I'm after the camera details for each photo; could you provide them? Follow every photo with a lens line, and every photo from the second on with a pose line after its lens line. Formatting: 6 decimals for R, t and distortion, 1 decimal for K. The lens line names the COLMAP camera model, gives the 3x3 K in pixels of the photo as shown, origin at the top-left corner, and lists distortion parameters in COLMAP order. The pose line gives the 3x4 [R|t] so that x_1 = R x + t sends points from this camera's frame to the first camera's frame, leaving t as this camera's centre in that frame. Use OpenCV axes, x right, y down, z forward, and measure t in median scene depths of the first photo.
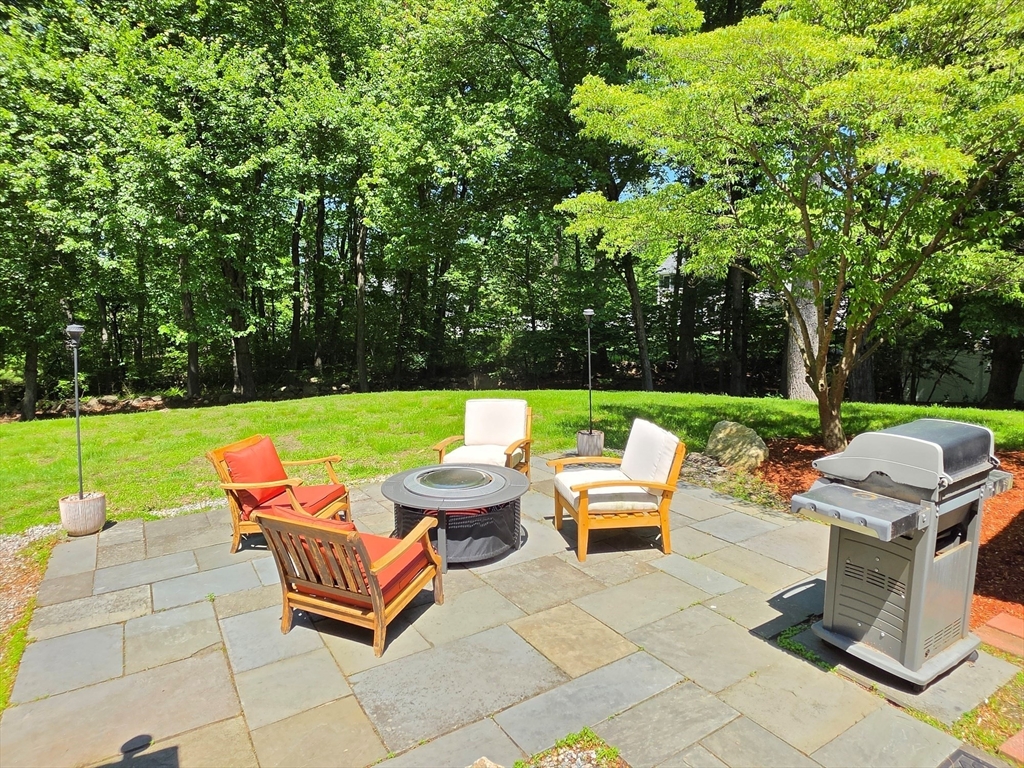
lens RADIAL K [[616.5, 0, 512.0], [0, 616.5, 384.0], [0, 0, 1]] dist [-0.000687, 0.000399]
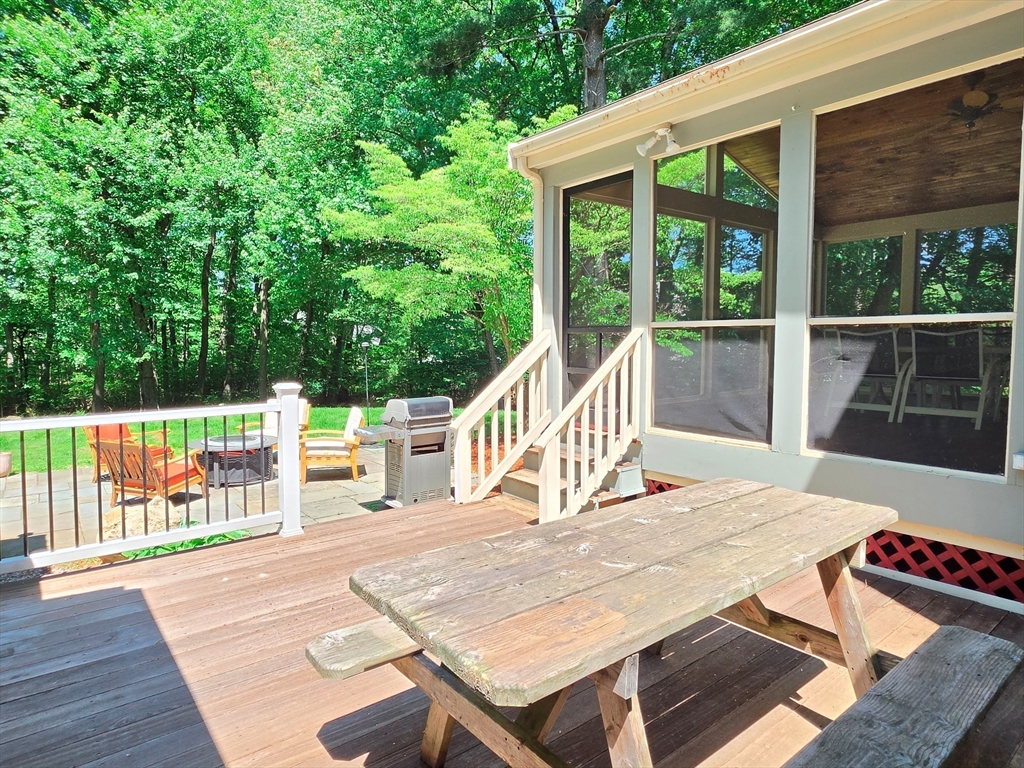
lens RADIAL K [[616.5, 0, 512.0], [0, 616.5, 384.0], [0, 0, 1]] dist [-0.000687, 0.000399]
pose [[0.994741, 0.013676, 0.101505, 0.149849], [-0.007969, 0.998376, -0.056414, 0.028293], [-0.102111, 0.055309, 0.993234, -0.230066]]
